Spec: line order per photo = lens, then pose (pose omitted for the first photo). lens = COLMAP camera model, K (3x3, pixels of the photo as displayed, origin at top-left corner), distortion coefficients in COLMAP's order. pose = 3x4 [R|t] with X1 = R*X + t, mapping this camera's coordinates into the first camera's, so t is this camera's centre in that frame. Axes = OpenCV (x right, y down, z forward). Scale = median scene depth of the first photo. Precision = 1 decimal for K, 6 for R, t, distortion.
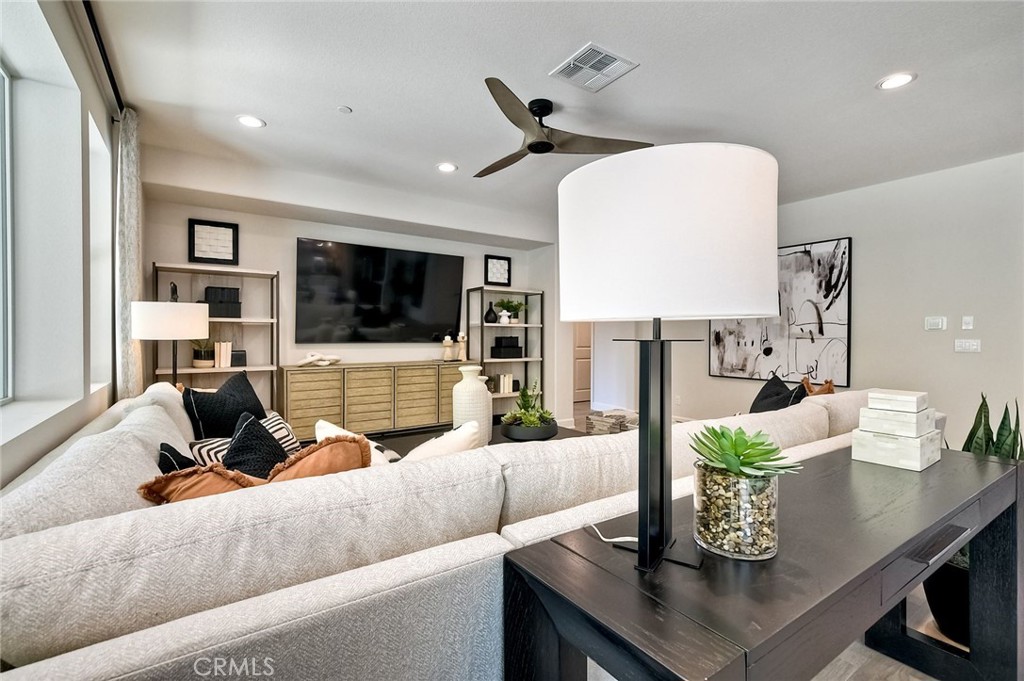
lens RADIAL K [[457.9, 0, 510.9], [0, 457.9, 339.4], [0, 0, 1]] dist [0.002930, -0.000356]
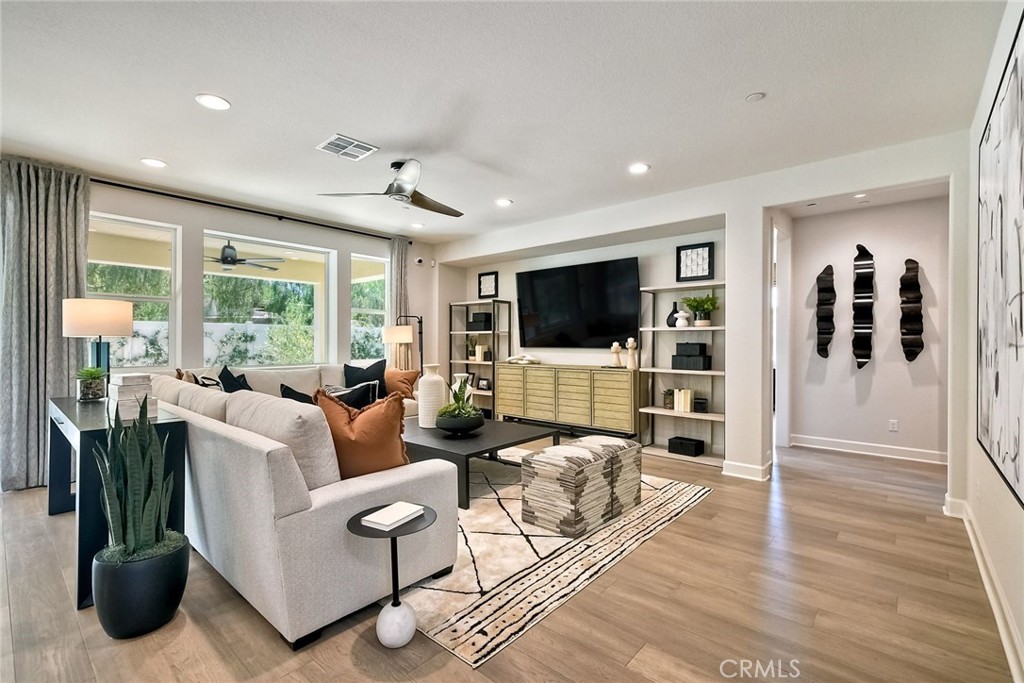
lens RADIAL K [[457.9, 0, 518.4], [0, 457.9, 343.7], [0, 0, 1]] dist [0.002930, -0.000356]
pose [[0.248263, 0.003490, -0.968686, 0.782421], [-0.008341, 0.999964, 0.001465, -0.003852], [0.968657, 0.007716, 0.248284, 0.564594]]
